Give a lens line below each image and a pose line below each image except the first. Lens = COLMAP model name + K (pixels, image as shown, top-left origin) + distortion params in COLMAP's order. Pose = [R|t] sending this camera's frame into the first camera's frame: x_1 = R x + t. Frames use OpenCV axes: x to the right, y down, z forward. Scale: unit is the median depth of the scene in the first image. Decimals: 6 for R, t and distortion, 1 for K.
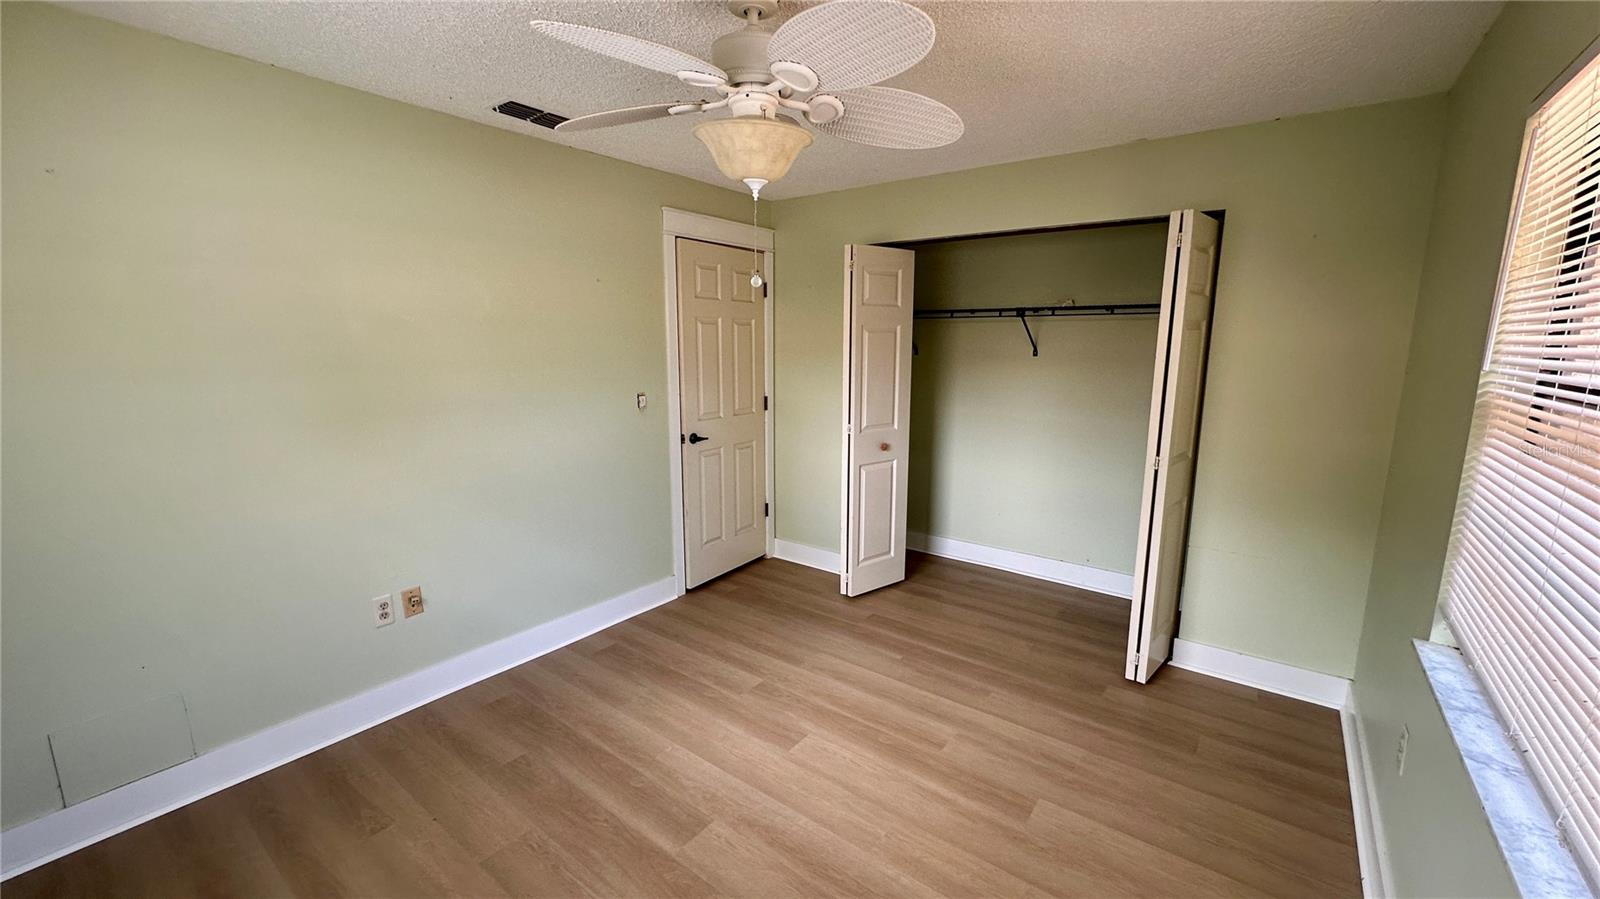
lens RADIAL K [[633.3, 0, 799.8], [0, 633.3, 454.3], [0, 0, 1]] dist [-0.001179, -0.000180]
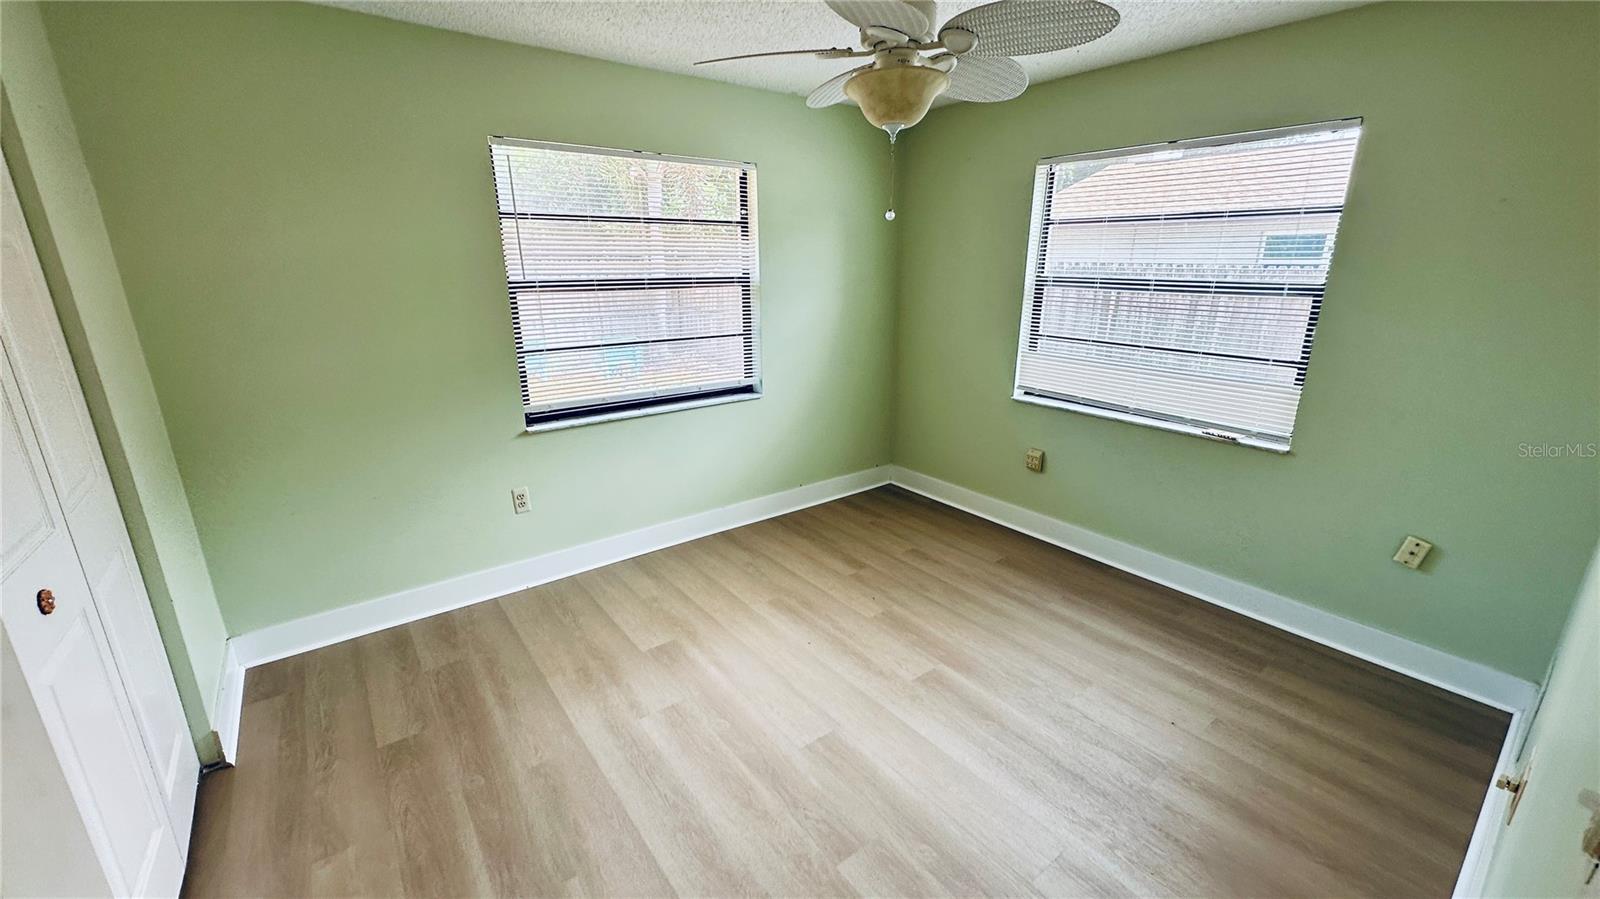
lens RADIAL K [[633.3, 0, 807.2], [0, 633.3, 451.1], [0, 0, 1]] dist [-0.001179, -0.000180]
pose [[-0.967803, -0.069523, 0.241919, -0.172898], [0.046277, 0.895573, 0.442501, -0.289268], [-0.247420, 0.439449, -0.863521, 1.608919]]
